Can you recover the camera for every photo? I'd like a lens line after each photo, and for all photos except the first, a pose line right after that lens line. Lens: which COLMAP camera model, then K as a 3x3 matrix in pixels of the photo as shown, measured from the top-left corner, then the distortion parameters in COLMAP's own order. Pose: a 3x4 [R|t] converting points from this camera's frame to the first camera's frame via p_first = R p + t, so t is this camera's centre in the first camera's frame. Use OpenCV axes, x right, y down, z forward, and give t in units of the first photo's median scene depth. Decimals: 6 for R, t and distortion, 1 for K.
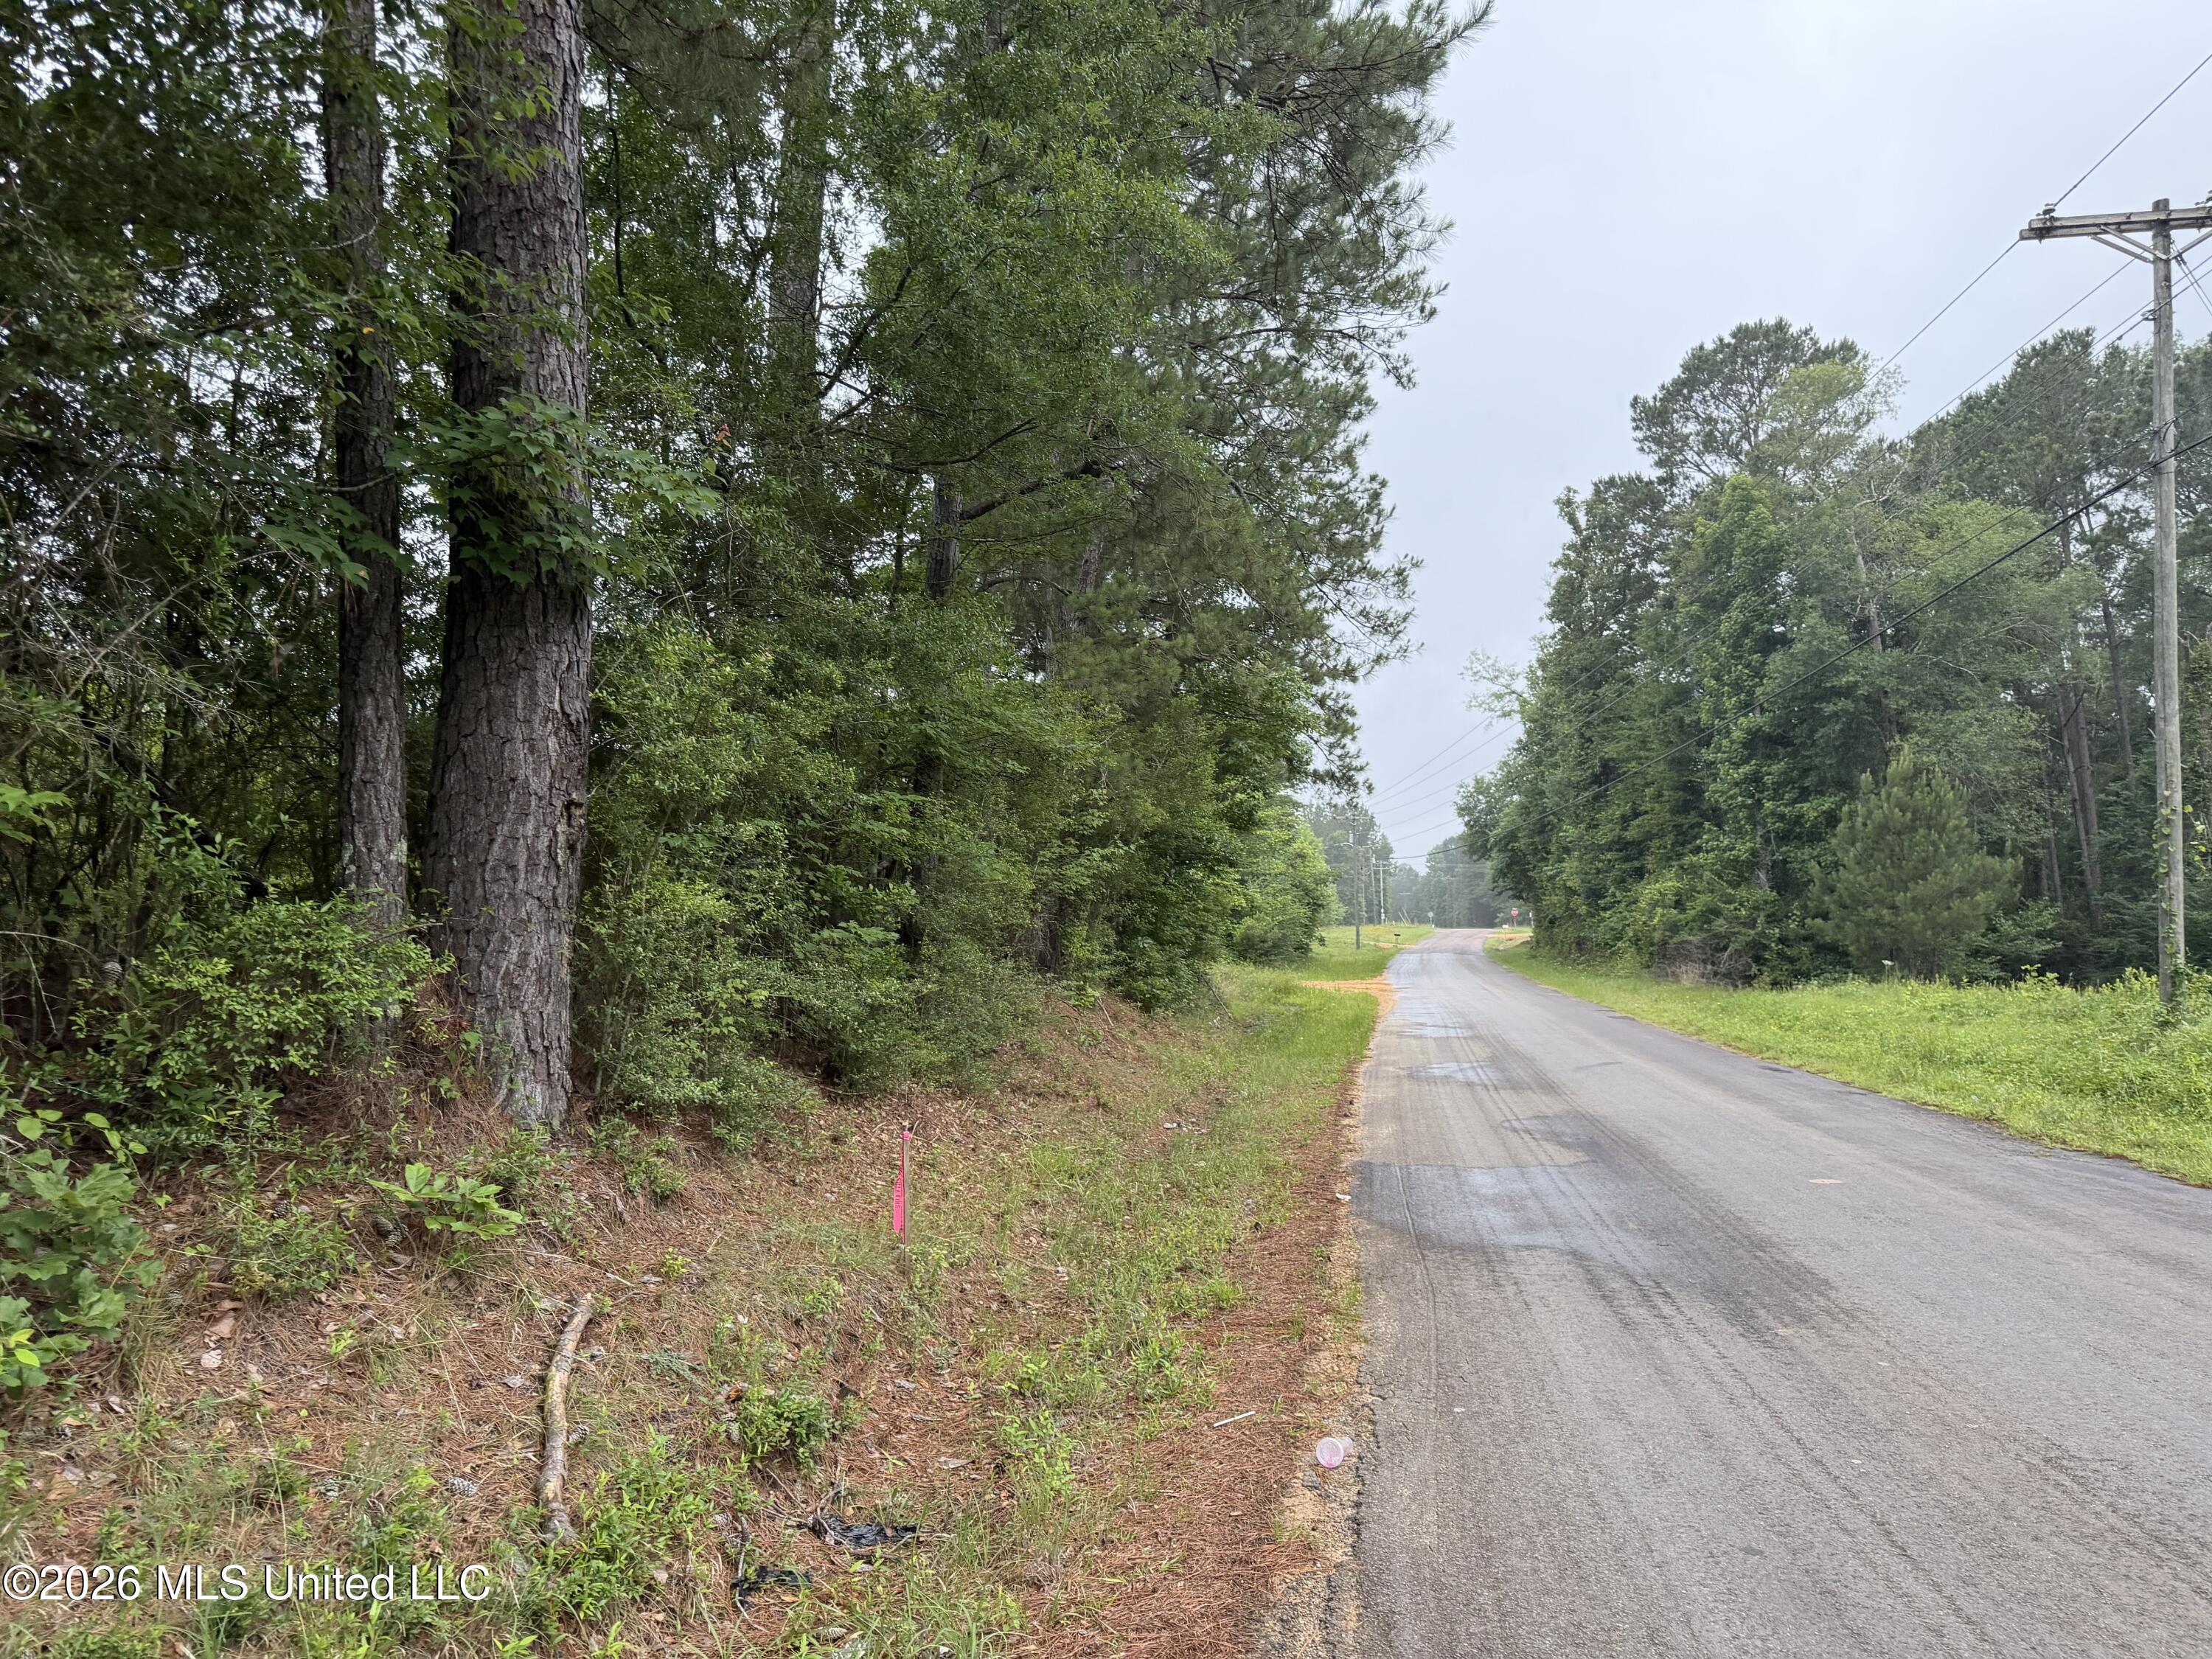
lens RADIAL K [[1554.6, 0, 1110.1], [0, 1554.6, 847.7], [0, 0, 1]] dist [0.073810, -0.091144]
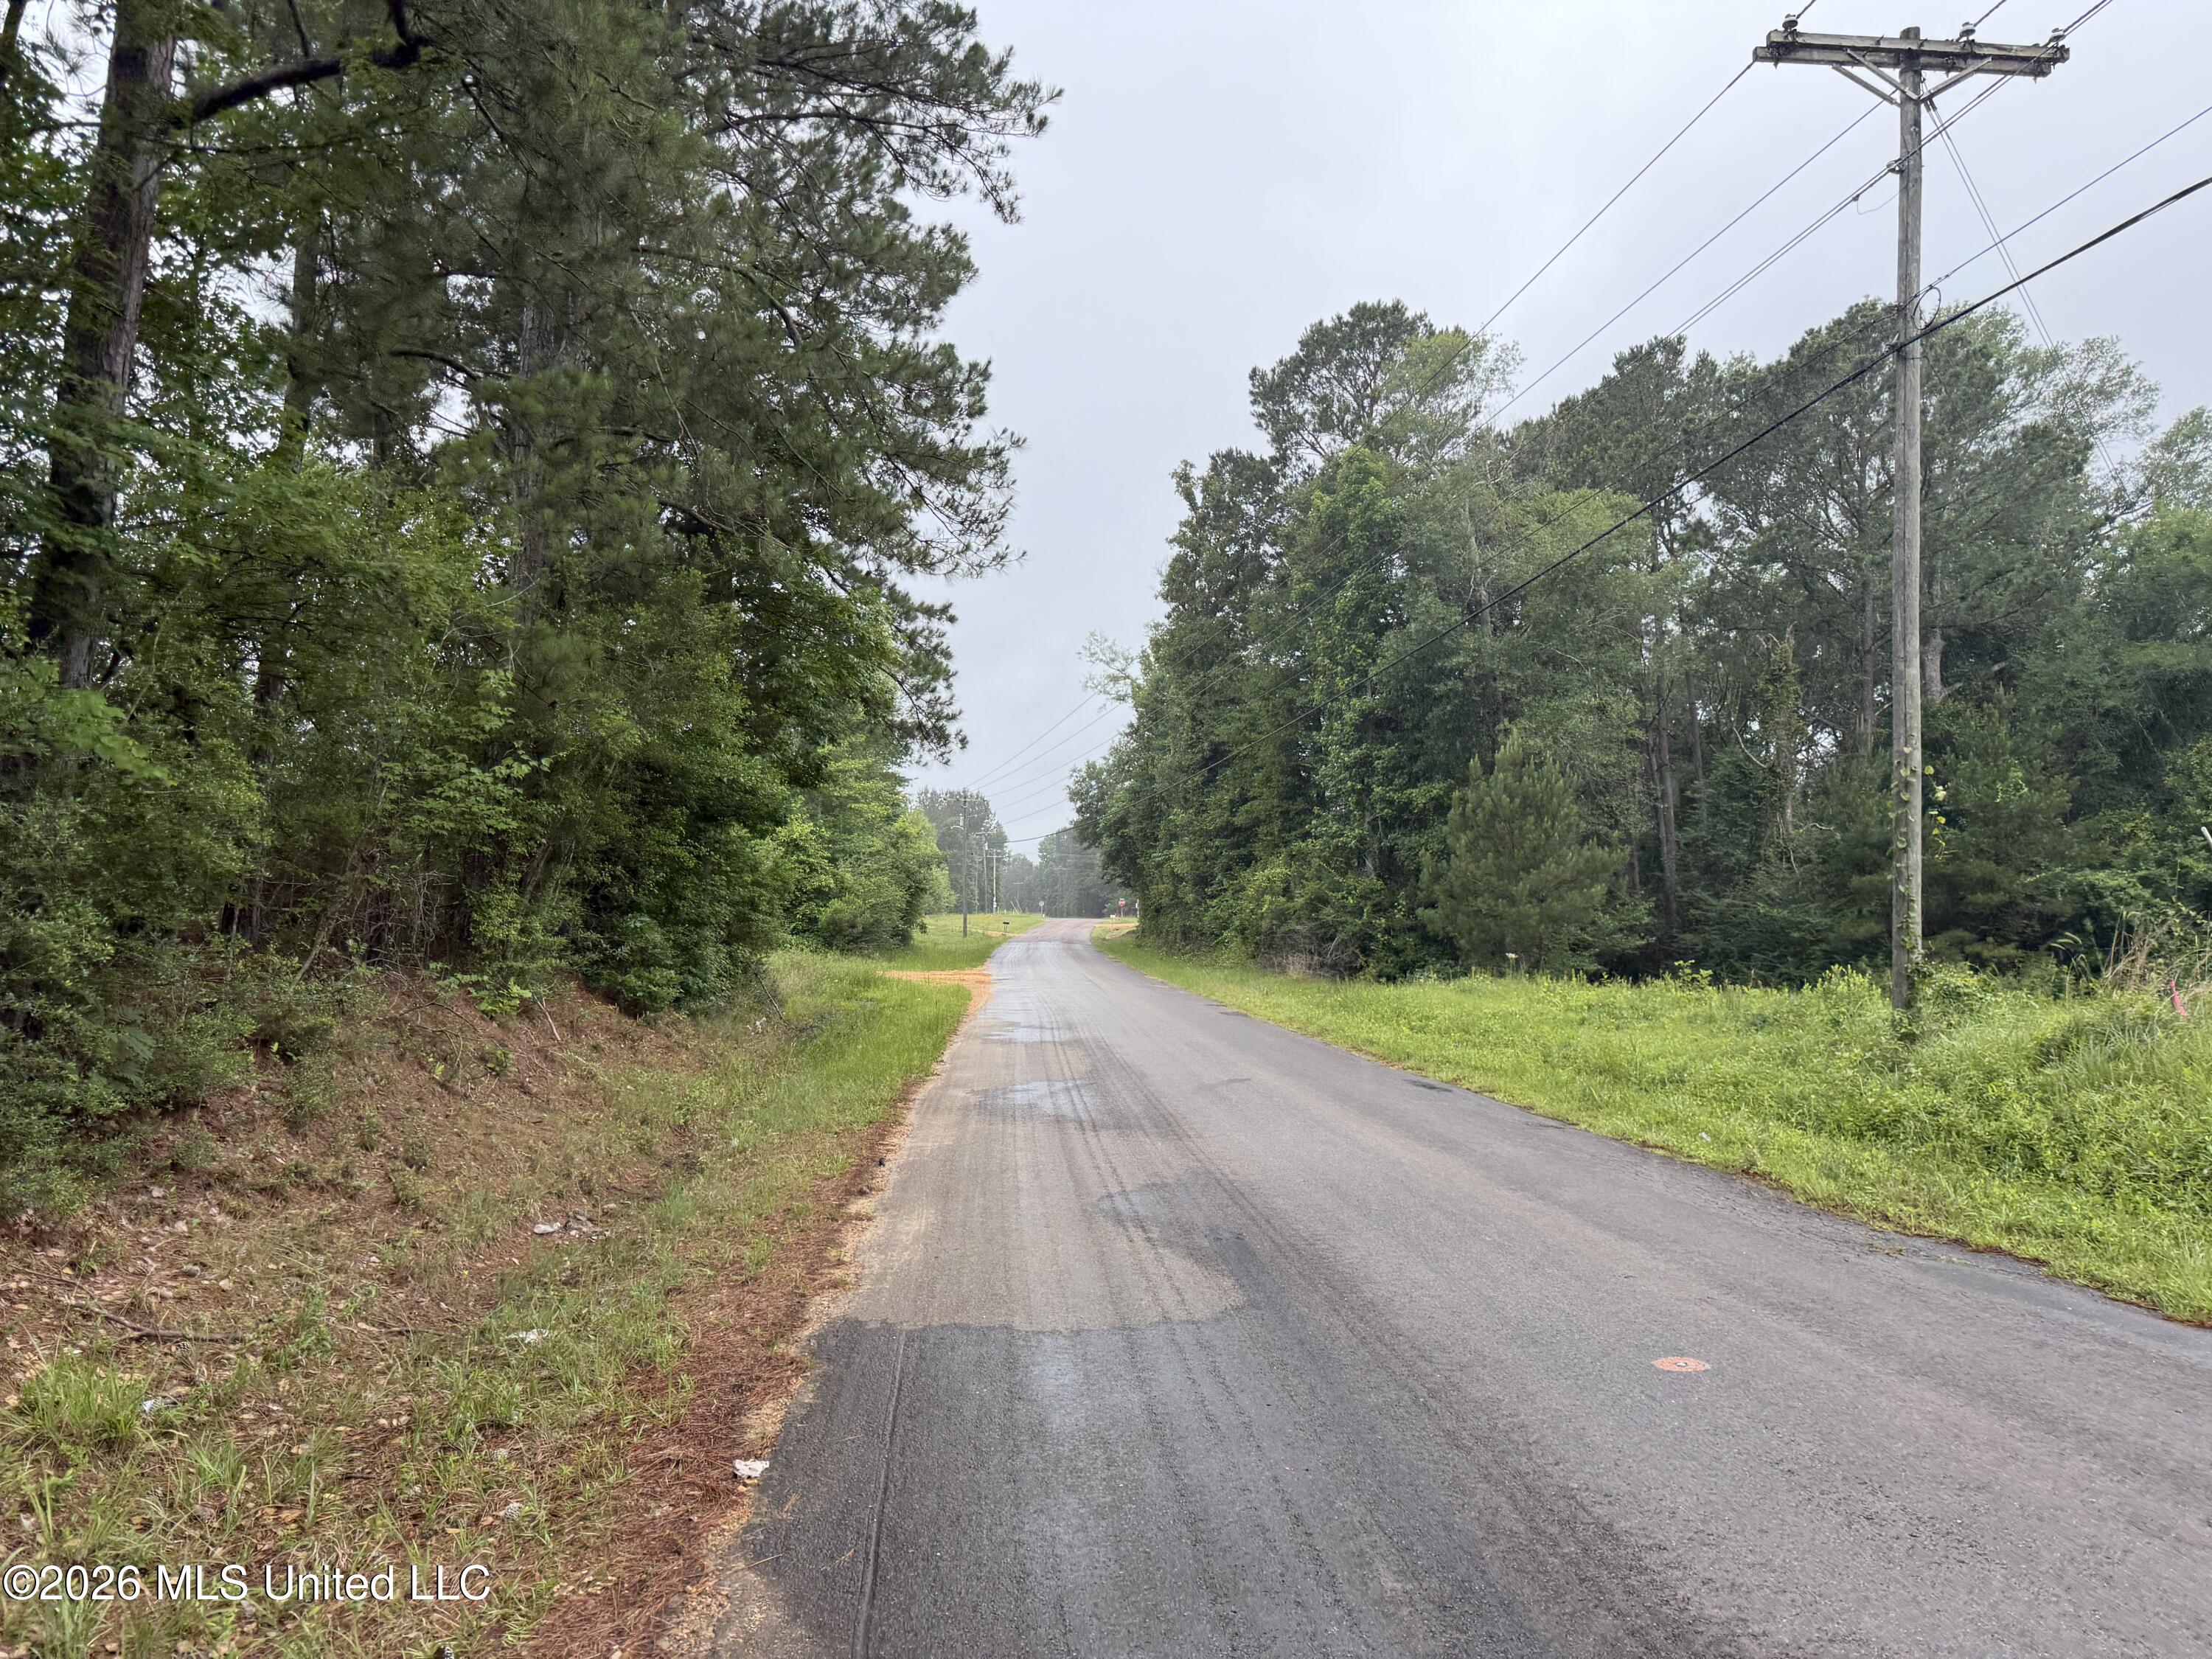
lens RADIAL K [[1530.8, 0, 1110.6], [0, 1530.8, 805.3], [0, 0, 1]] dist [0.129867, -0.178585]
pose [[0.969533, 0.032926, 0.242738, 0.079828], [-0.027771, 0.999311, -0.024628, 0.024746], [-0.243382, 0.017136, 0.969779, 0.318041]]
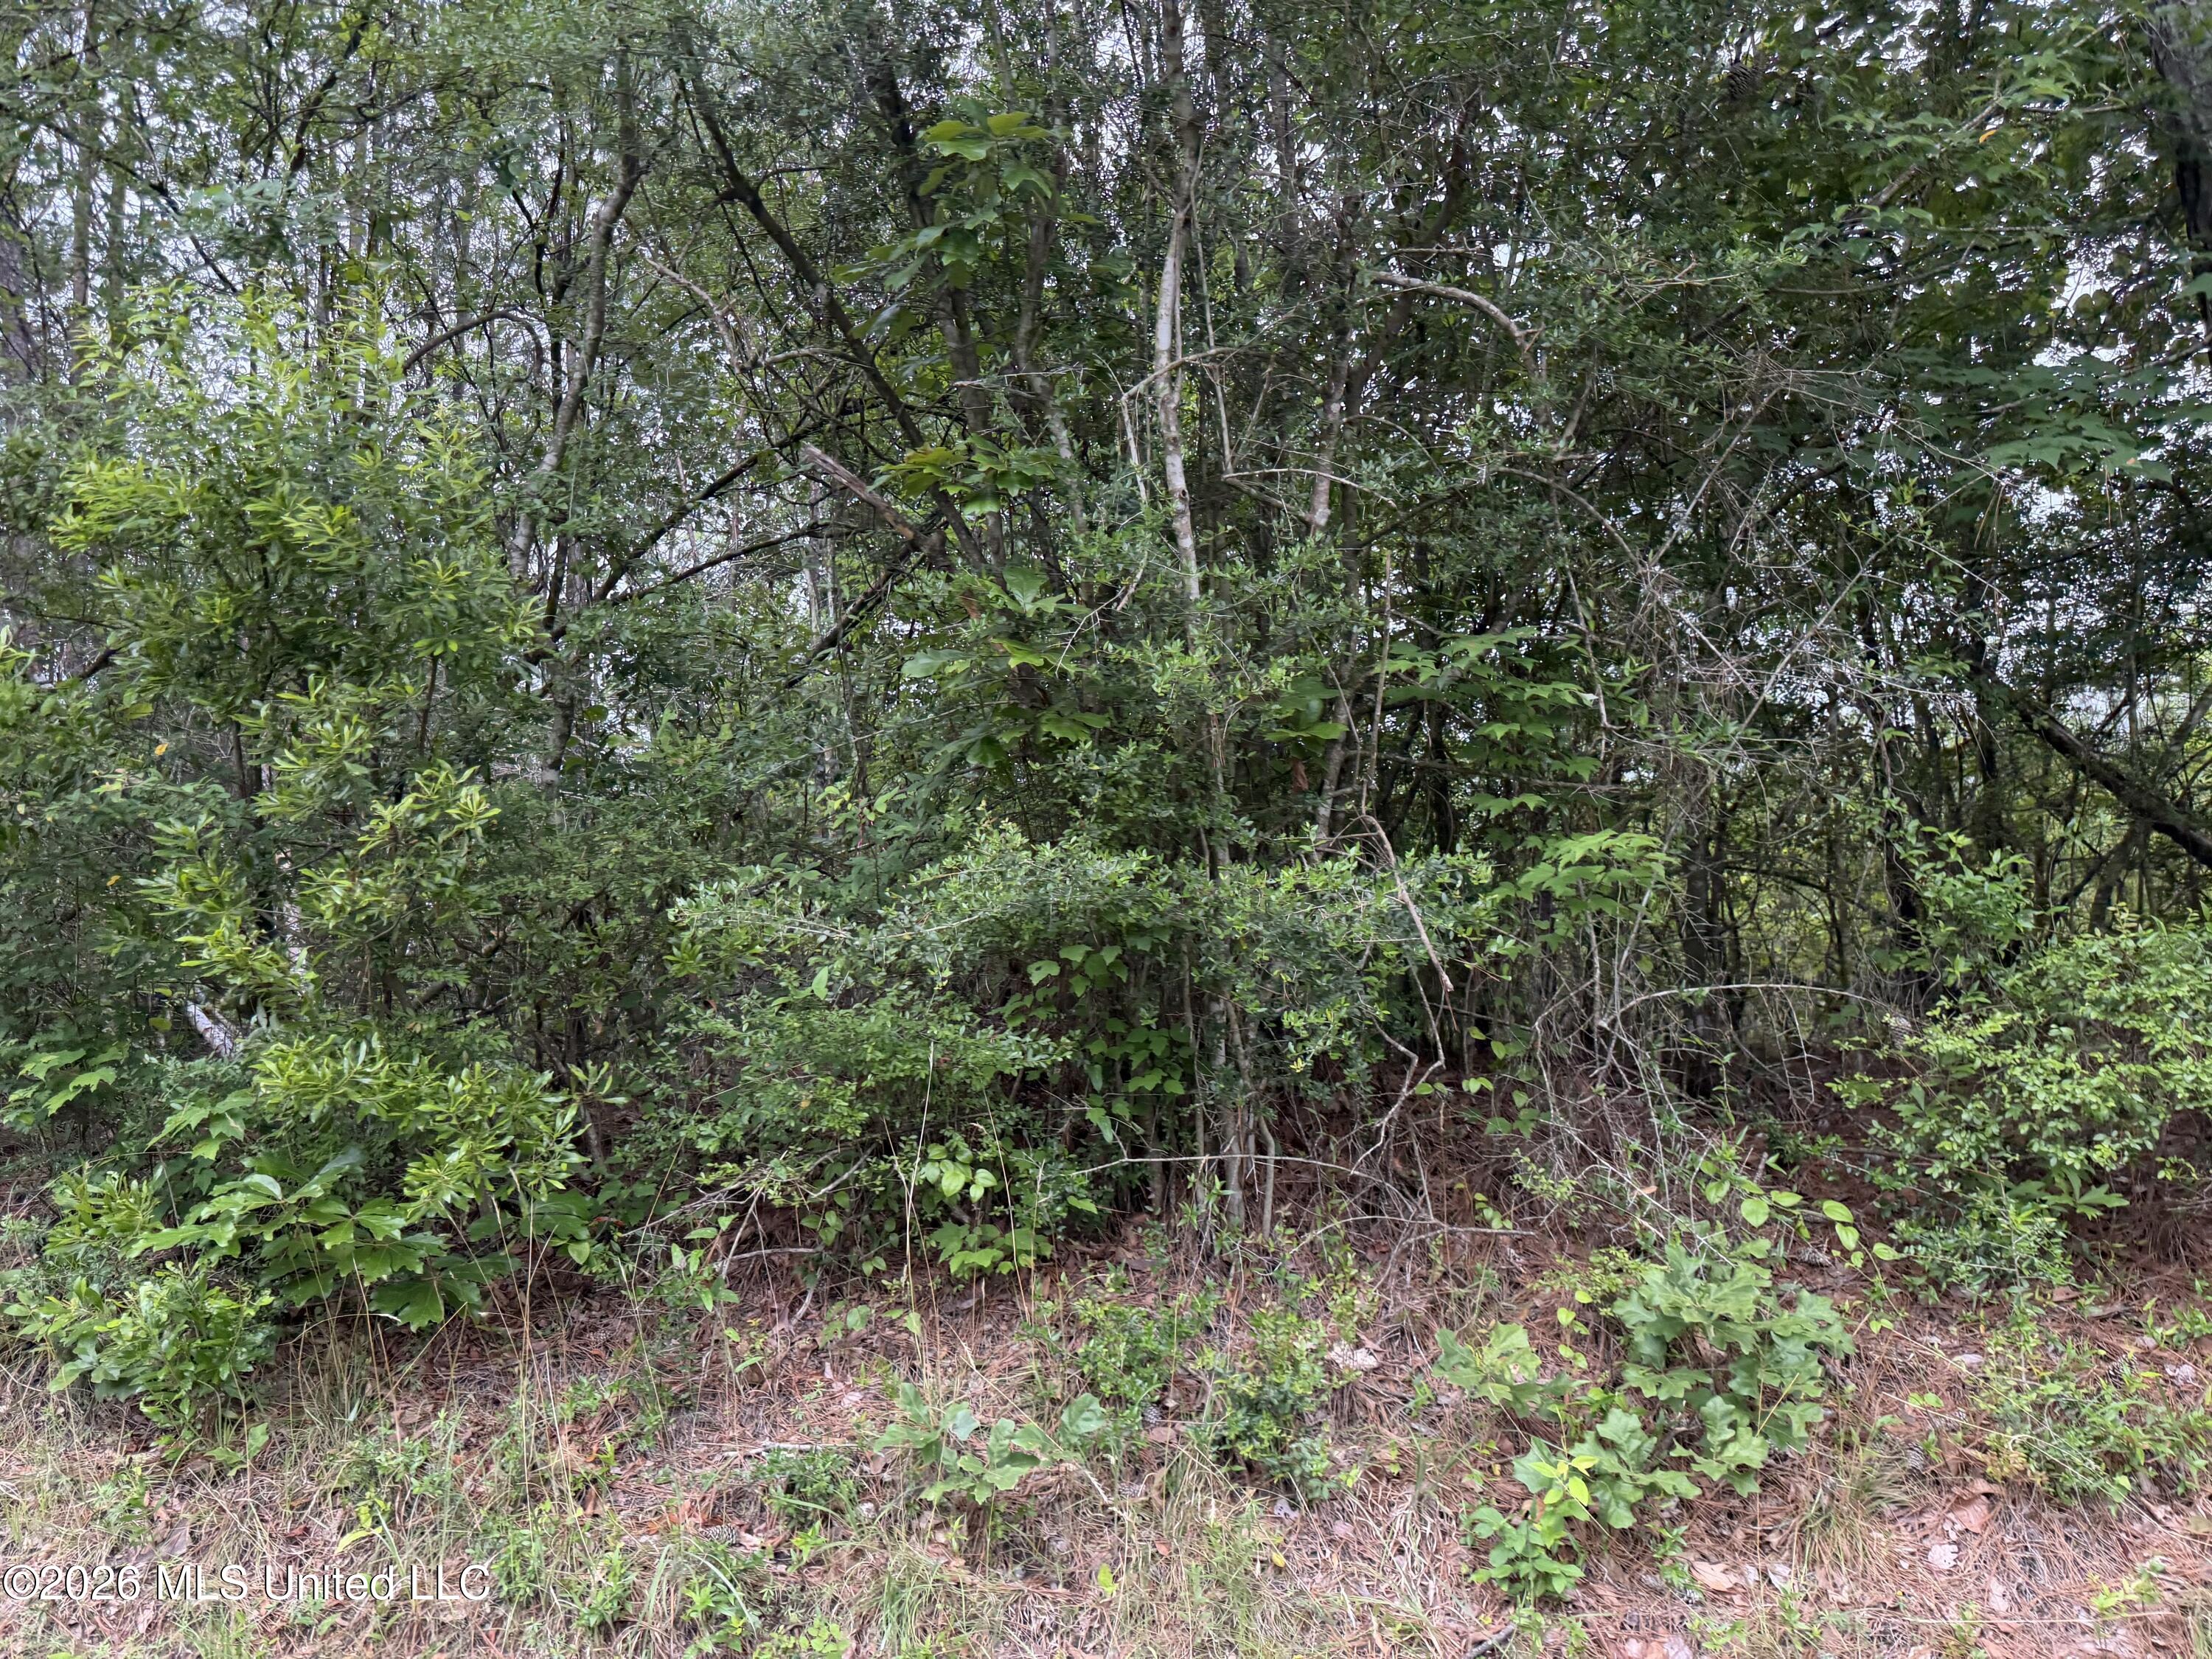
lens RADIAL K [[1529.0, 0, 1106.0], [0, 1529.0, 829.5], [0, 0, 1]] dist [0.137438, -0.197513]
pose [[0.211020, -0.108705, -0.971418, 0.024838], [0.083898, 0.992144, -0.092800, 0.004133], [0.973875, -0.061917, 0.218482, 0.111367]]
